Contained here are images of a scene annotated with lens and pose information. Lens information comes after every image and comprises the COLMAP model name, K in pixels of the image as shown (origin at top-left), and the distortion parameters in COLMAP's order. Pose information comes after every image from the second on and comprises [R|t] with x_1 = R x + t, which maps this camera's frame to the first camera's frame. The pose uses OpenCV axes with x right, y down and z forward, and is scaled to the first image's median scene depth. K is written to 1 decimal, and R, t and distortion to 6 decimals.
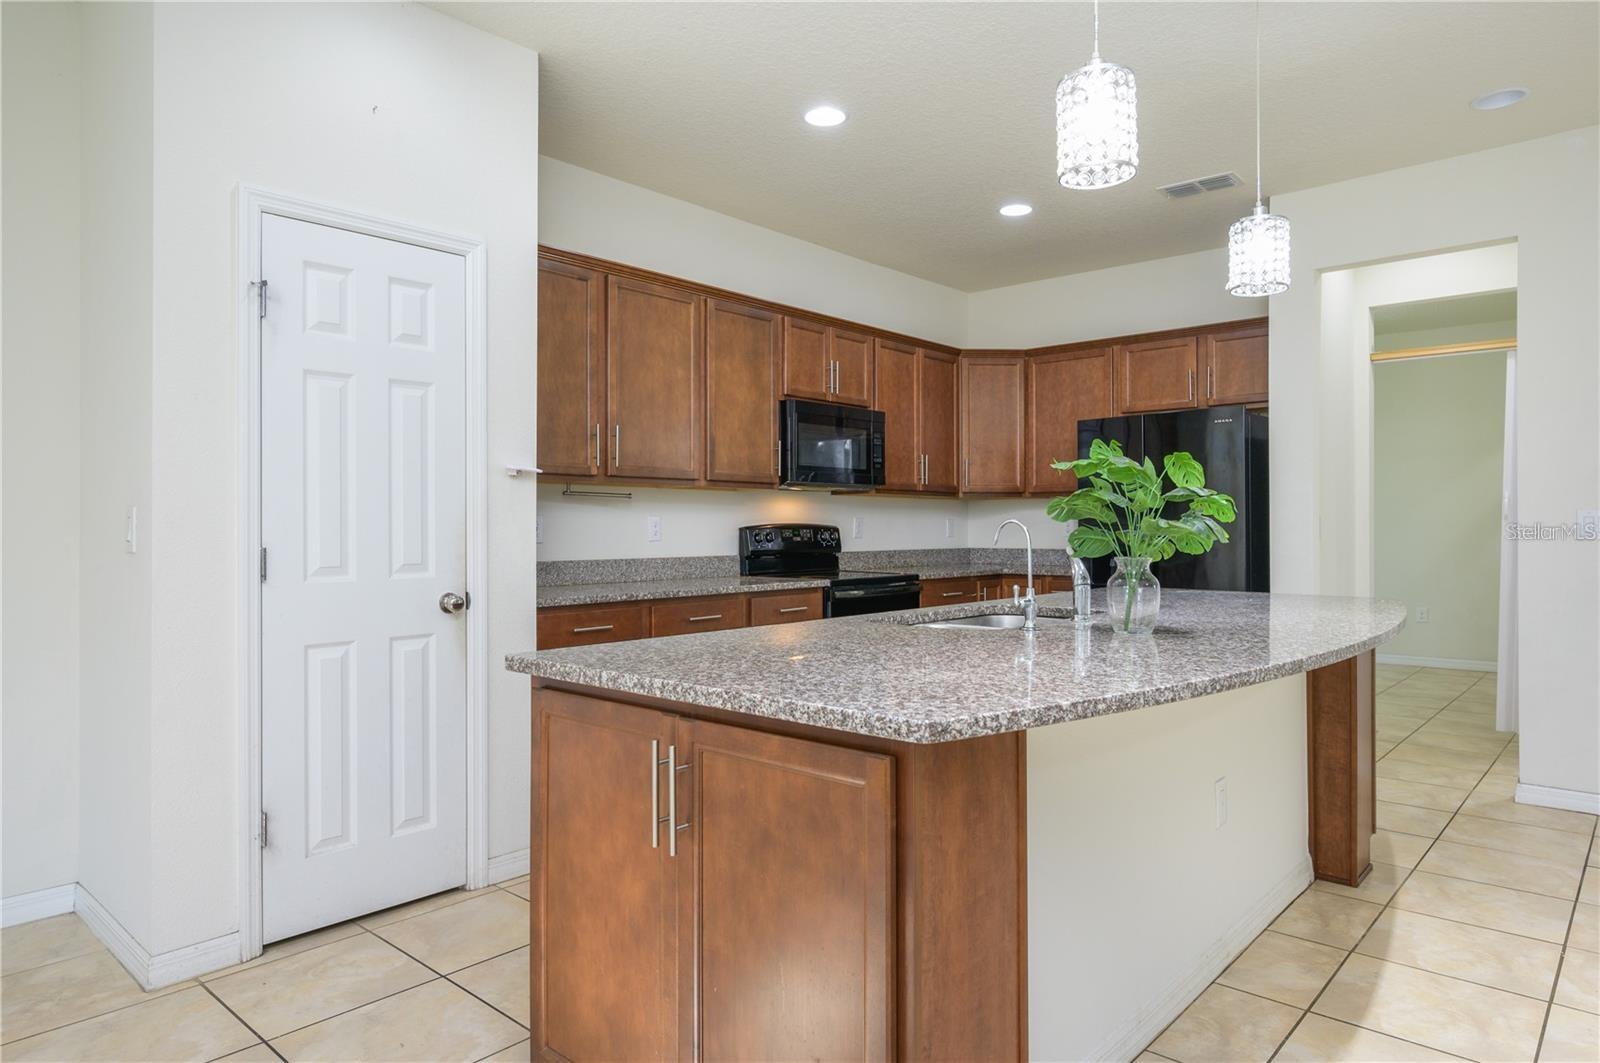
lens RADIAL K [[975.0, 0, 805.5], [0, 975.0, 523.2], [0, 0, 1]] dist [-0.007535, 0.005587]
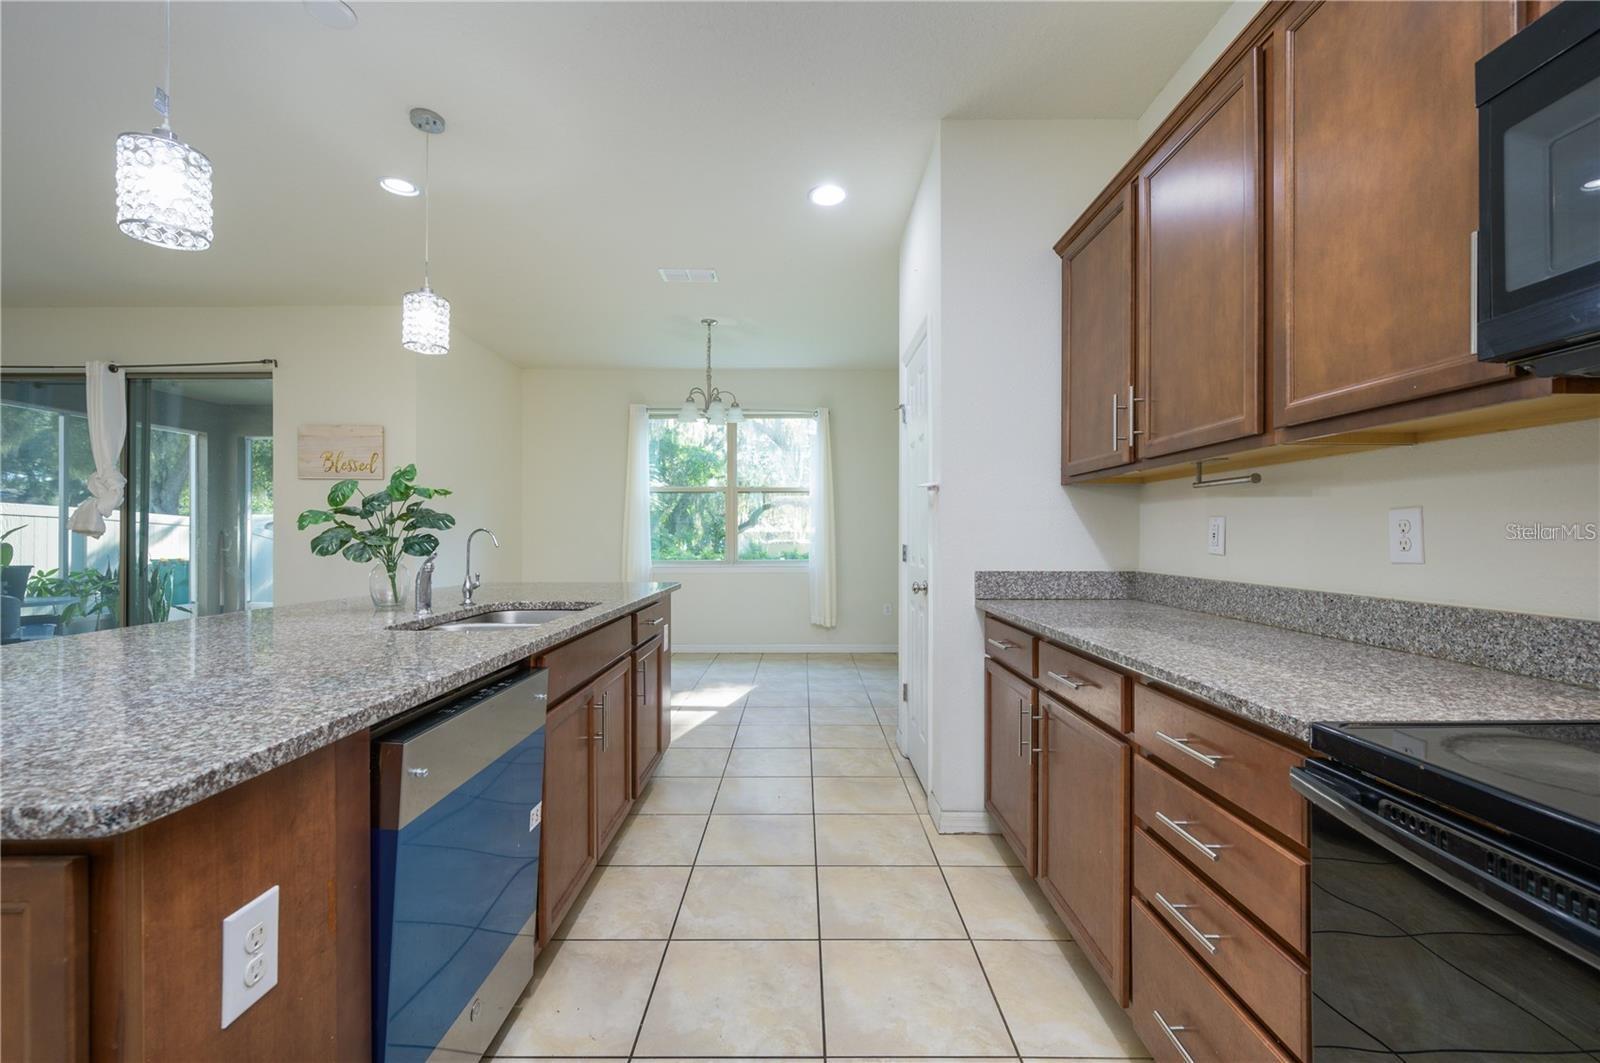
lens RADIAL K [[664.1, 0, 805.4], [0, 664.1, 523.1], [0, 0, 1]] dist [0.004387, -0.000195]
pose [[-0.745163, -0.009580, -0.666814, 0.293635], [0.003306, 0.999831, -0.018059, 0.004996], [0.666874, -0.015661, -0.745006, 1.184641]]
